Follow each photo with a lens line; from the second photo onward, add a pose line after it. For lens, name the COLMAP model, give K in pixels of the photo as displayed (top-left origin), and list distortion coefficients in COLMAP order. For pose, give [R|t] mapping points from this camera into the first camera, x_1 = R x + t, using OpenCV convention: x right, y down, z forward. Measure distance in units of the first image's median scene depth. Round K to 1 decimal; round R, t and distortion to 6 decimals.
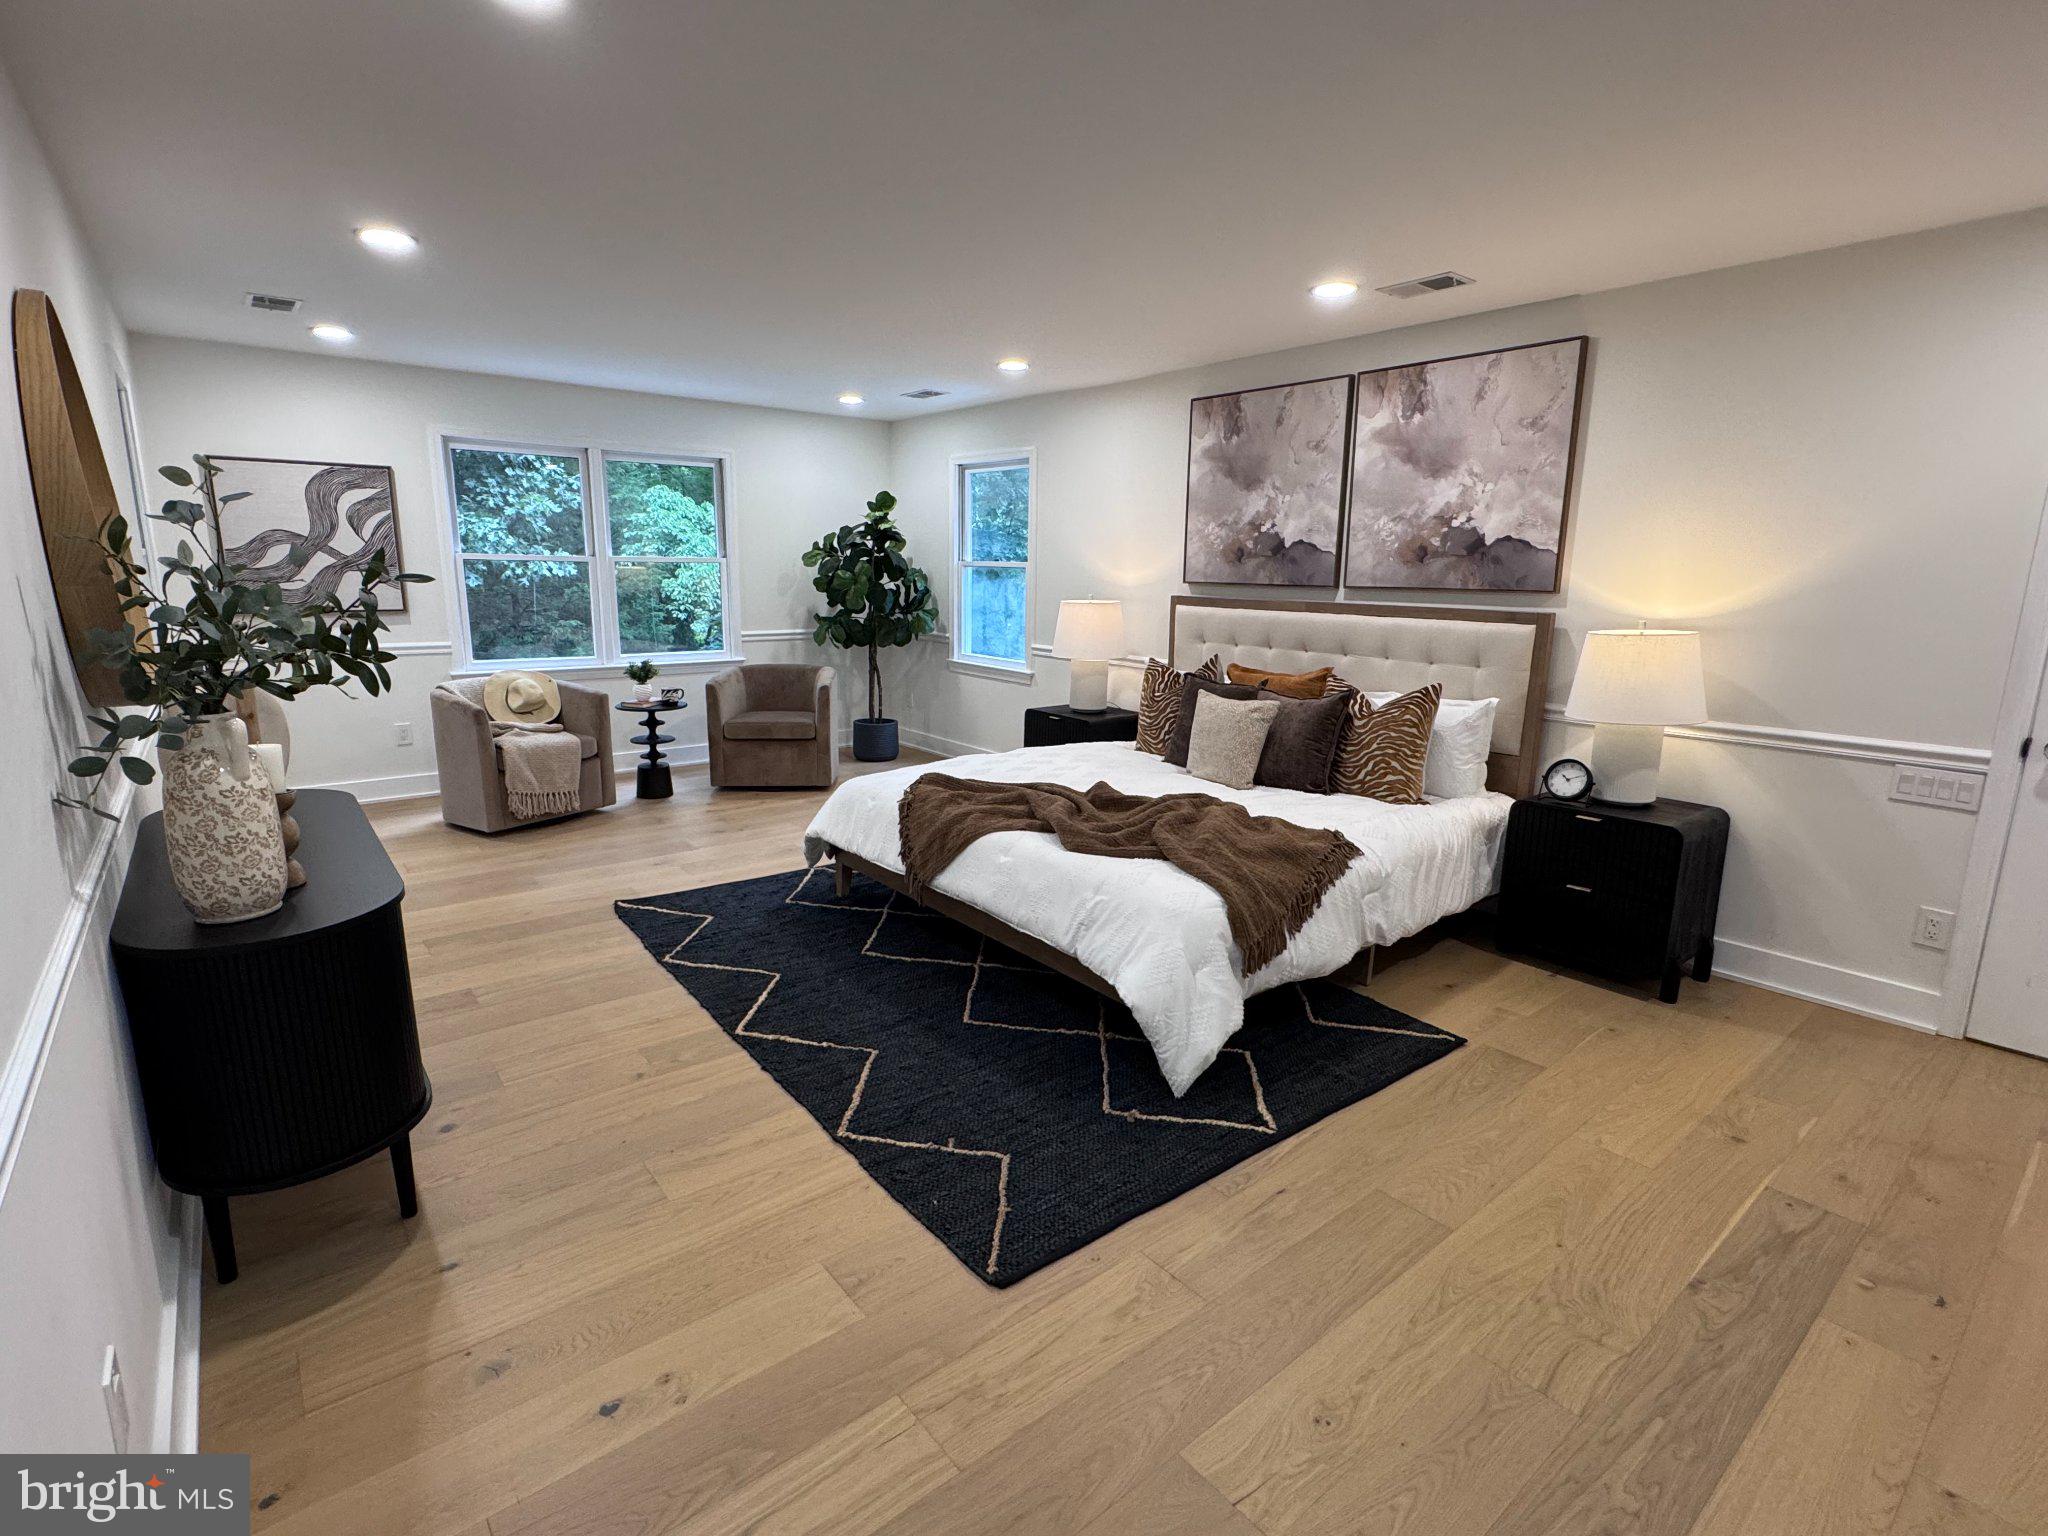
lens RADIAL K [[961.0, 0, 1022.6], [0, 961.0, 762.6], [0, 0, 1]] dist [0.001412, 0.000903]
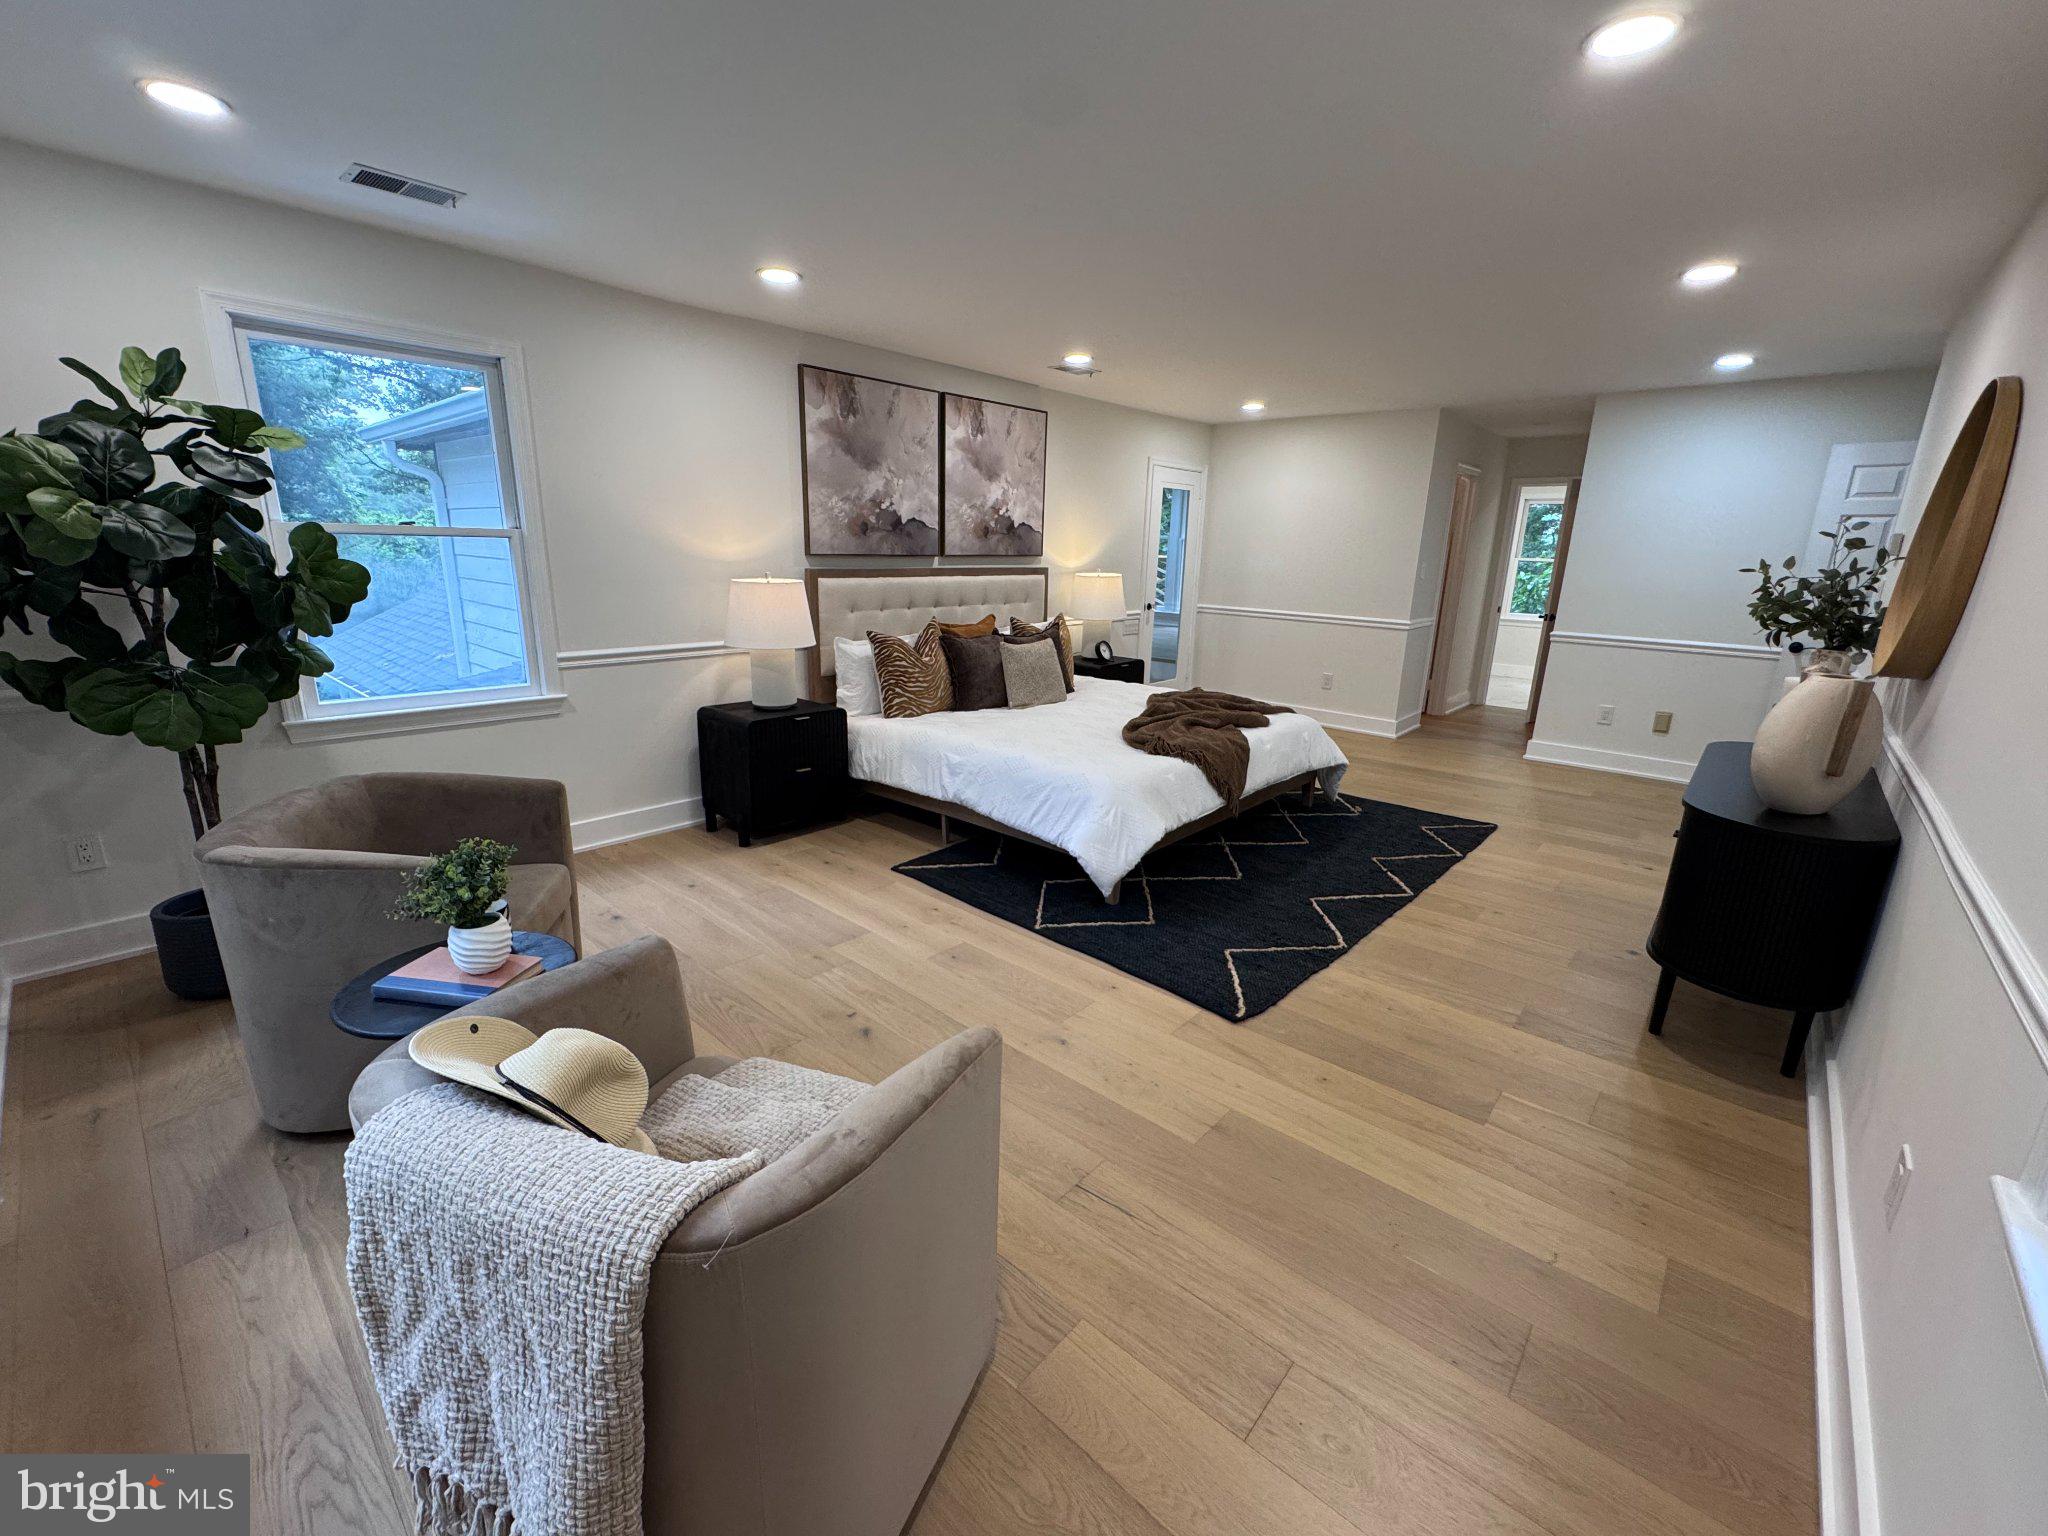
lens RADIAL K [[841.5, 0, 1020.0], [0, 841.5, 767.1], [0, 0, 1]] dist [-0.005933, 0.002367]
pose [[-0.153797, -0.267399, 0.951233, -0.860313], [0.179787, 0.939044, 0.293041, -0.228145], [-0.971608, 0.216088, -0.096348, 1.064249]]
